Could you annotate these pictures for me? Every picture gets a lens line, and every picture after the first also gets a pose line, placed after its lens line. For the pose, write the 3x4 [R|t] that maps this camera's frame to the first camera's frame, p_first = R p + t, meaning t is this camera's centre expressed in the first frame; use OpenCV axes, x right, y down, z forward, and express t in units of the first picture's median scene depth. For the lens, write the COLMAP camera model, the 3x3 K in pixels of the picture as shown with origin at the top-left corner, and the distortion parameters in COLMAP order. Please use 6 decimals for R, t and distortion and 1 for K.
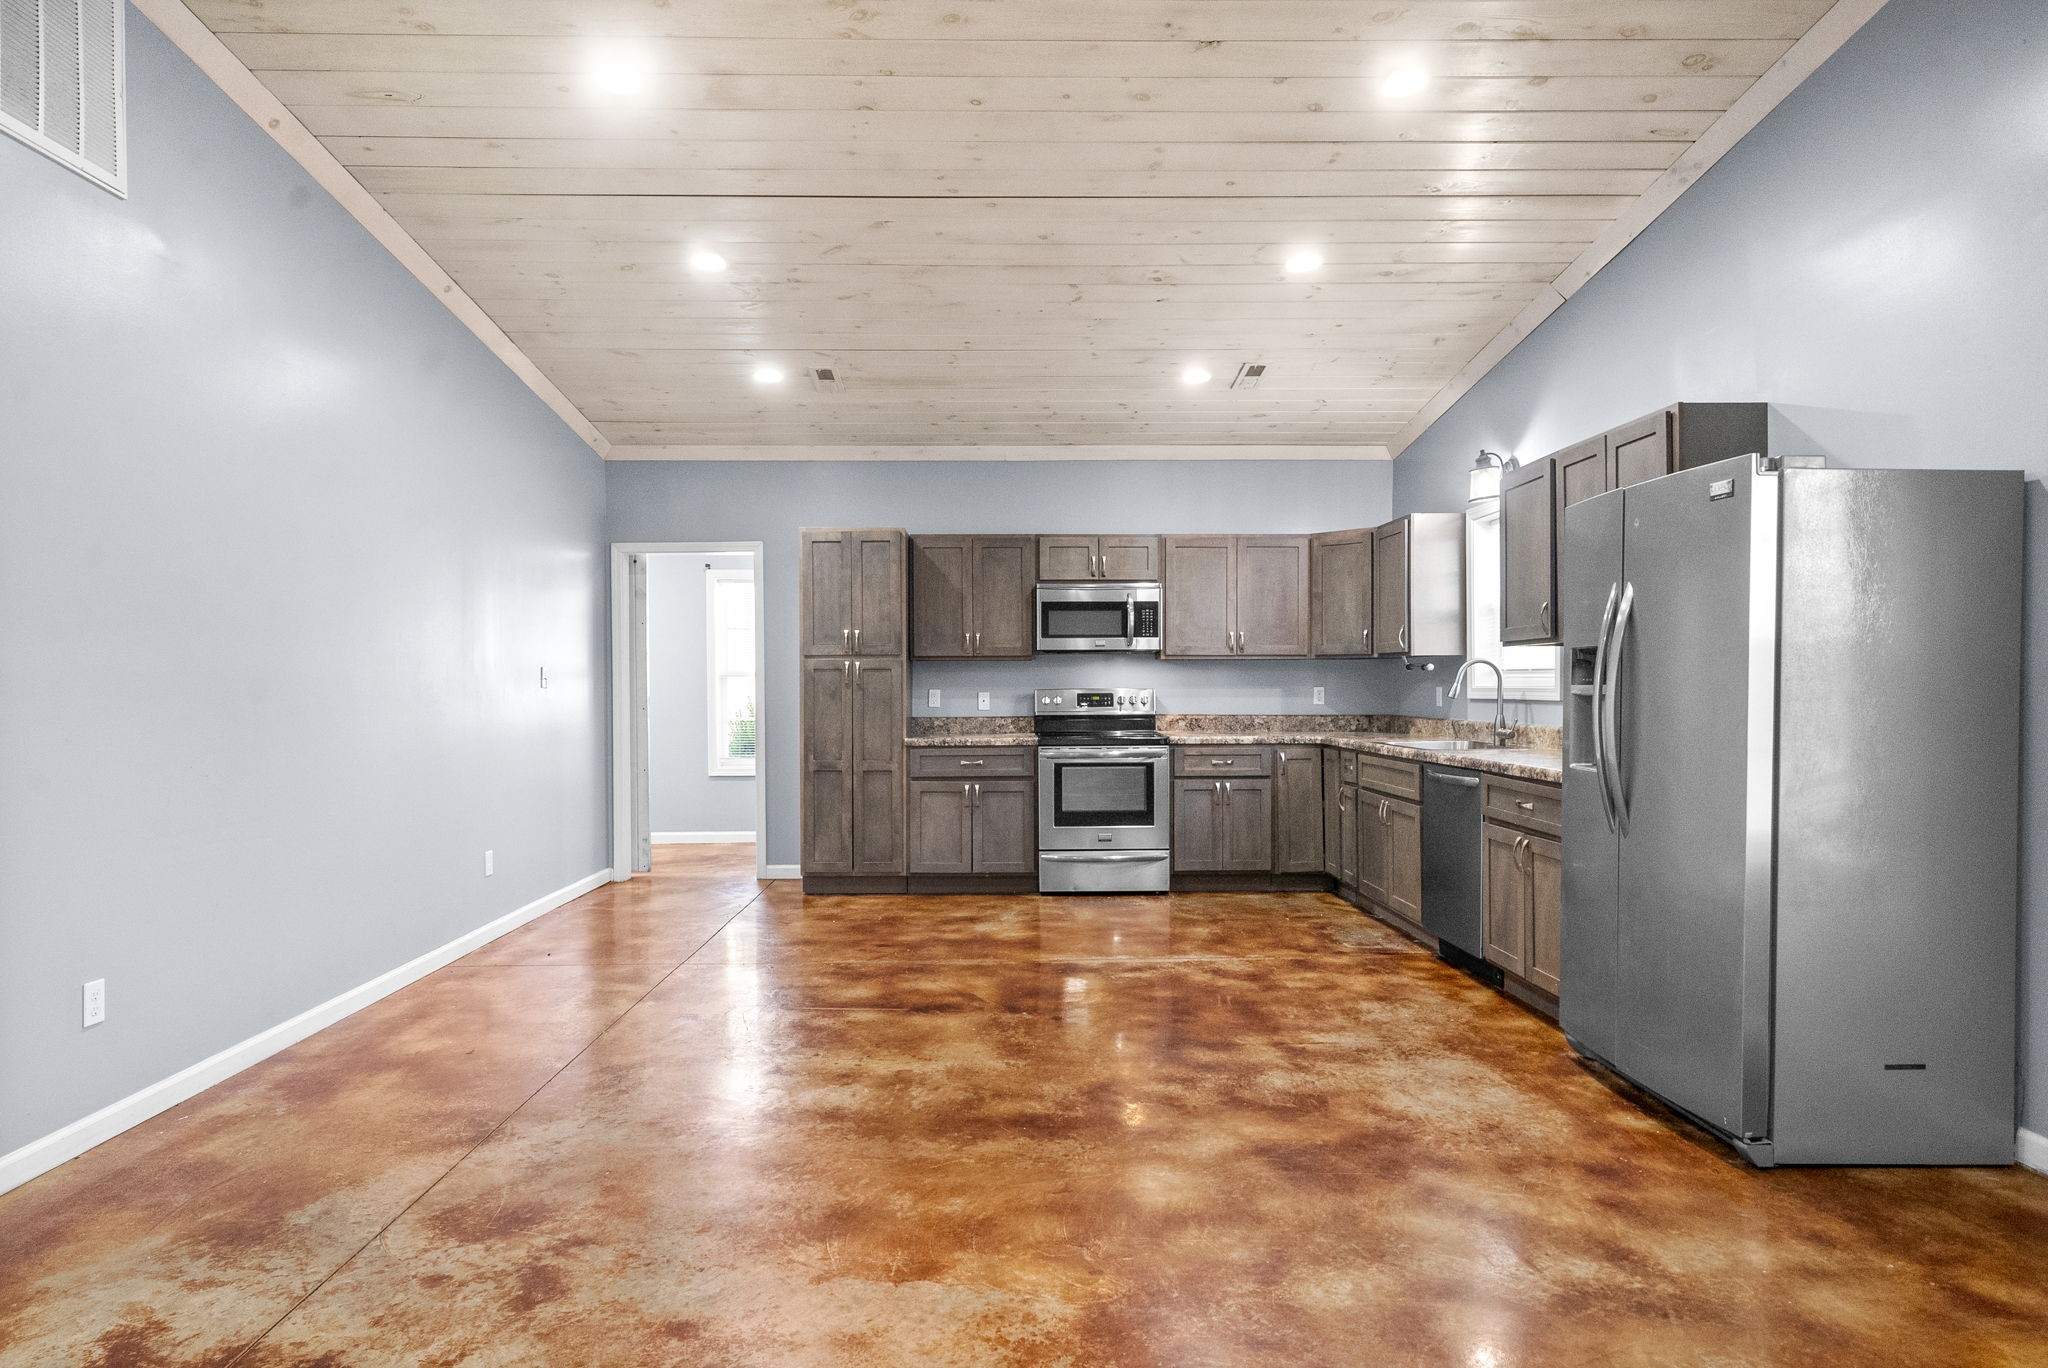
lens RADIAL K [[1153.8, 0, 996.4], [0, 1153.8, 696.3], [0, 0, 1]] dist [0.002234, 0.000712]
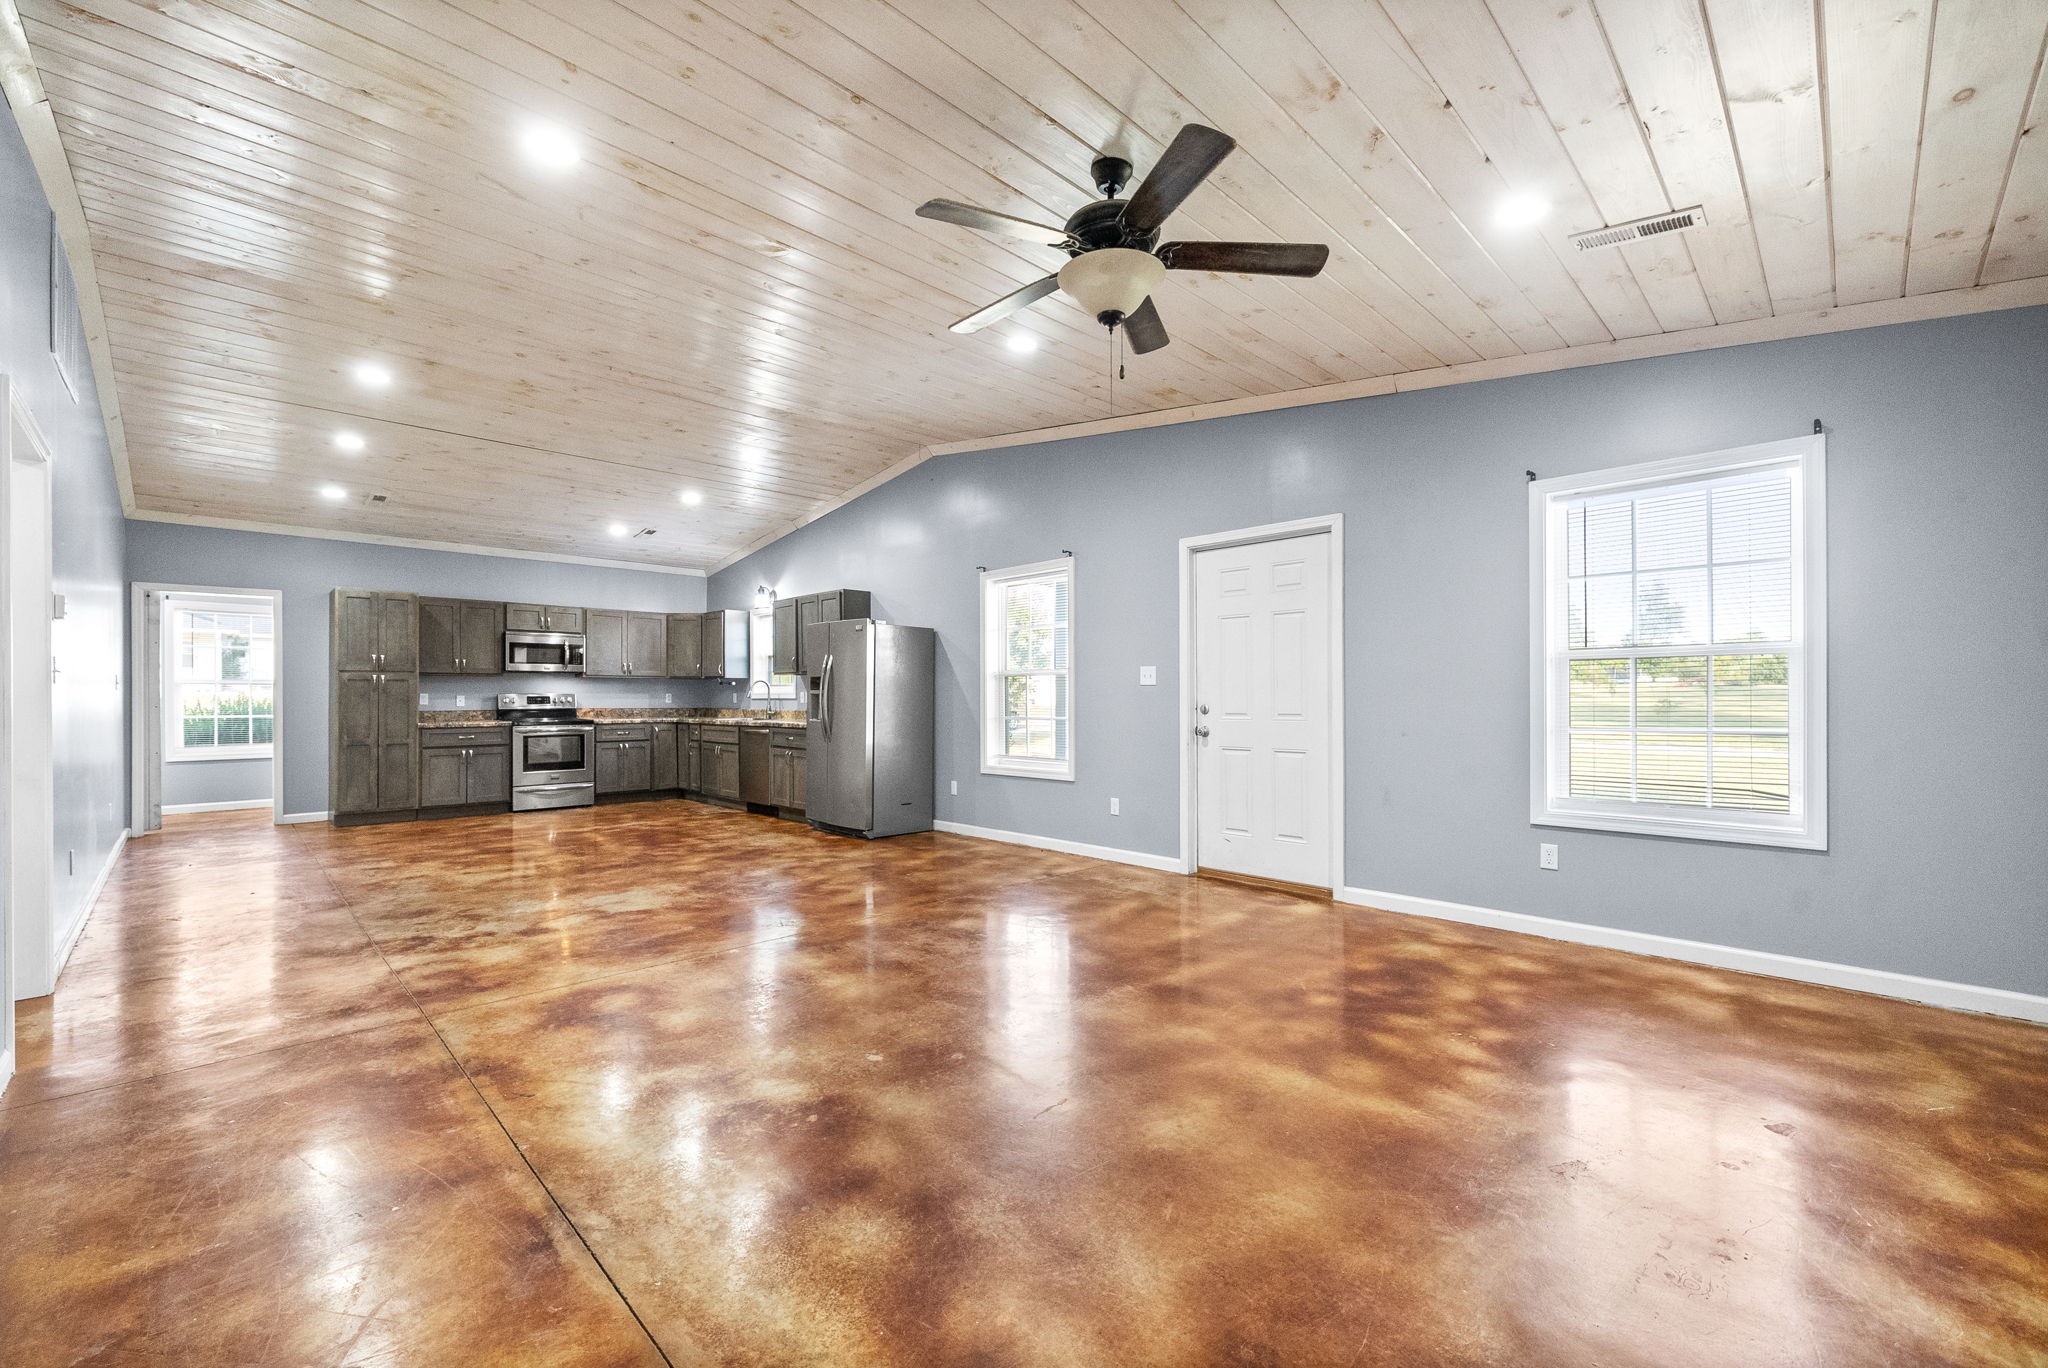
lens RADIAL K [[830.3, 0, 1018.8], [0, 830.3, 695.6], [0, 0, 1]] dist [0.001613, 0.000080]
pose [[0.716848, 0.003284, 0.697221, -0.312662], [0.005331, 0.999934, -0.010190, 0.015244], [-0.697209, 0.011021, 0.716783, -0.453582]]
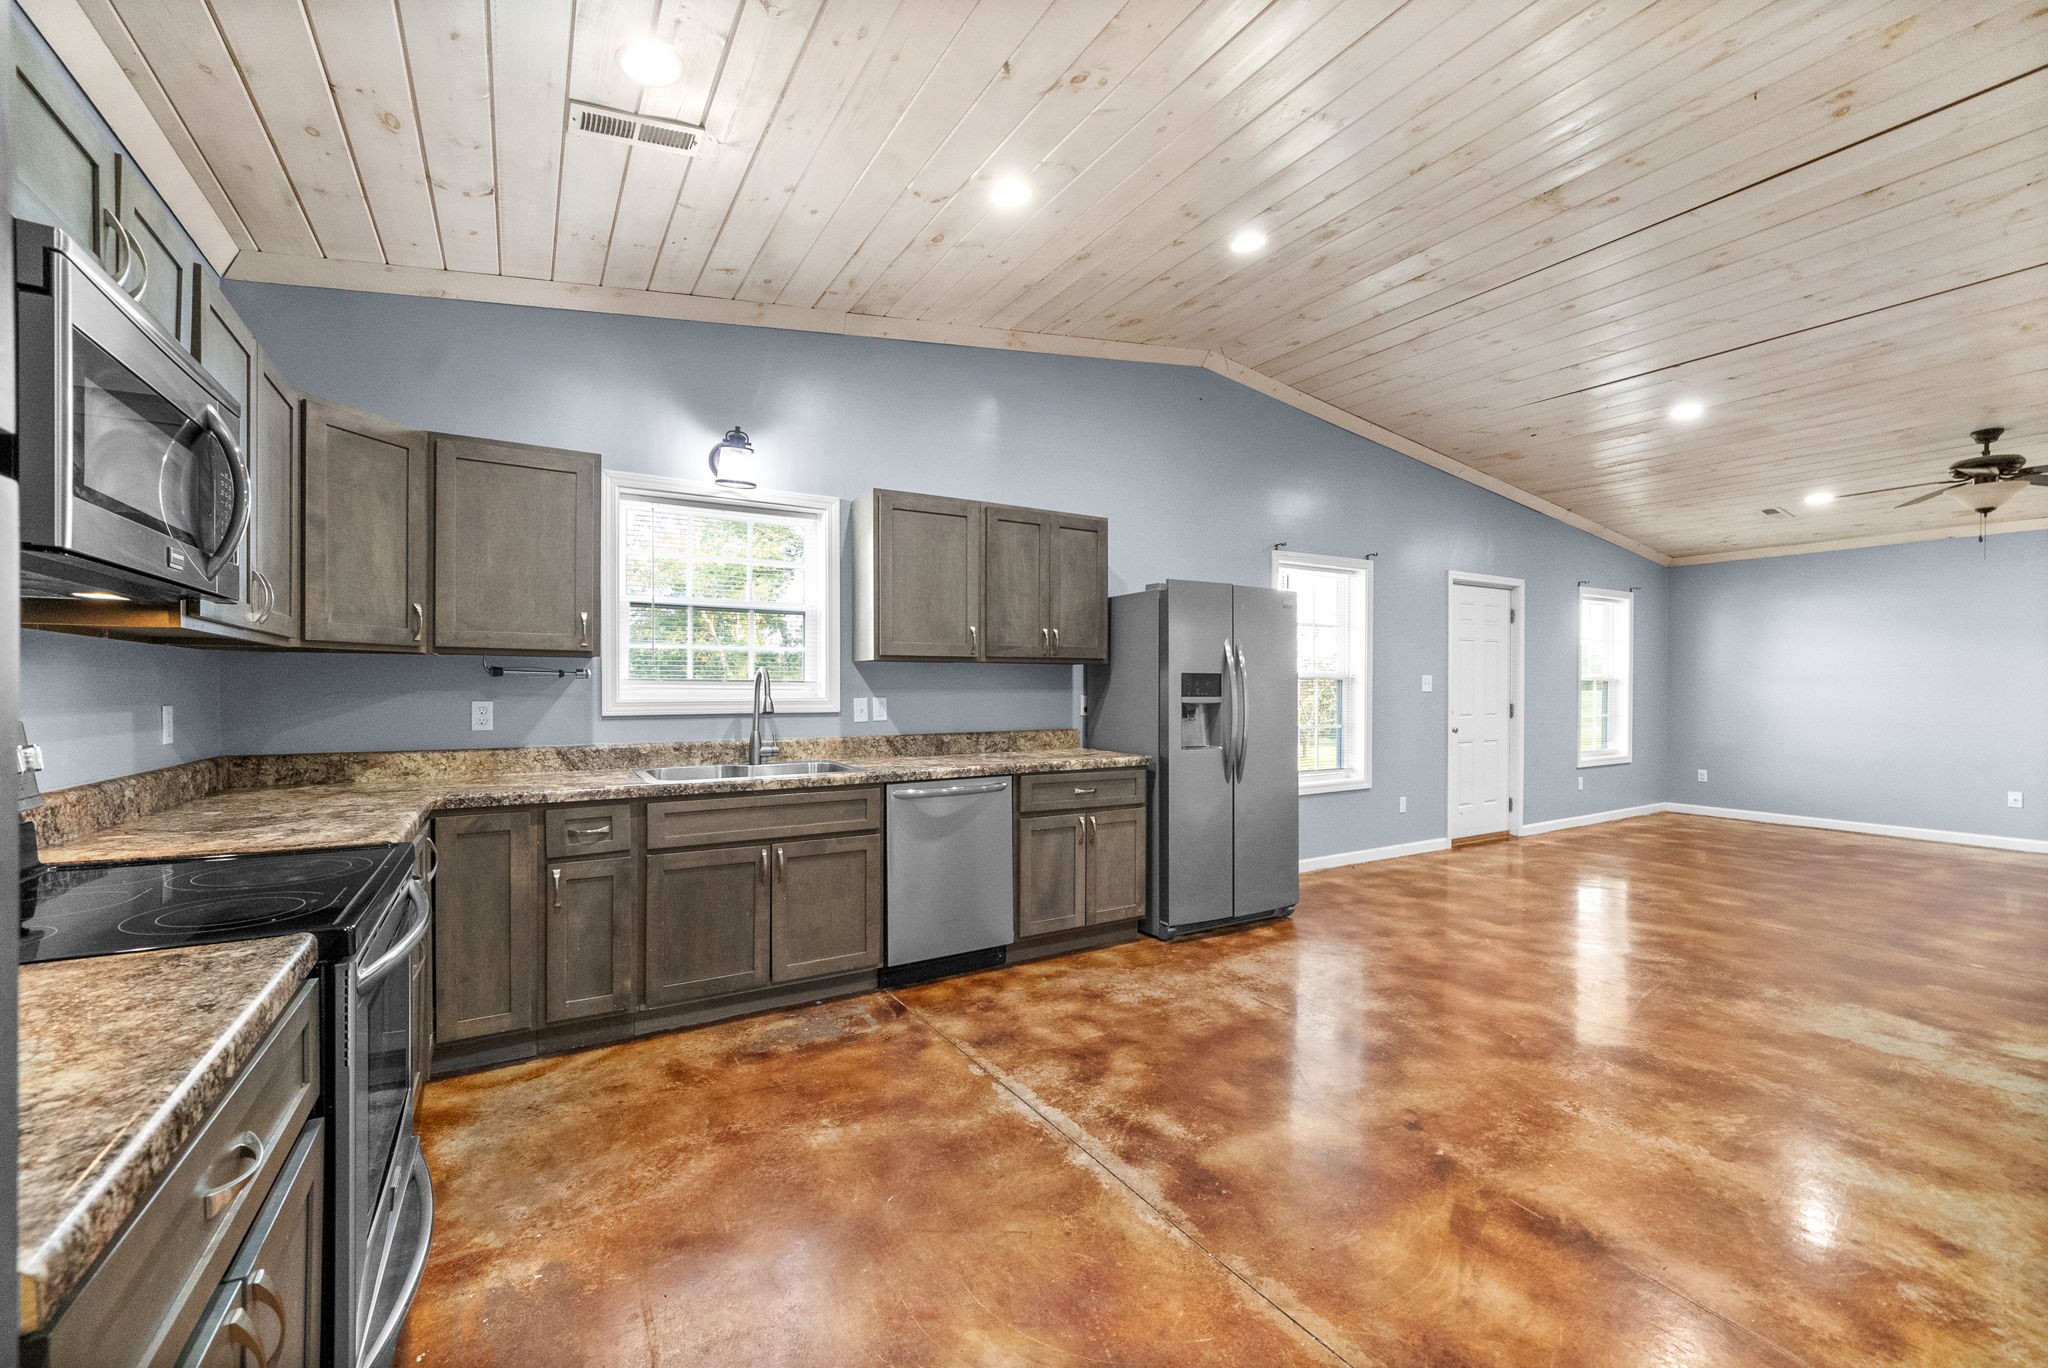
lens RADIAL K [[830.3, 0, 1018.8], [0, 830.3, 695.6], [0, 0, 1]] dist [0.001613, 0.000080]
pose [[-0.508088, -0.005375, 0.861289, -0.208136], [0.007939, 0.999909, 0.010924, -0.015630], [-0.861269, 0.012388, -0.507999, 1.065924]]
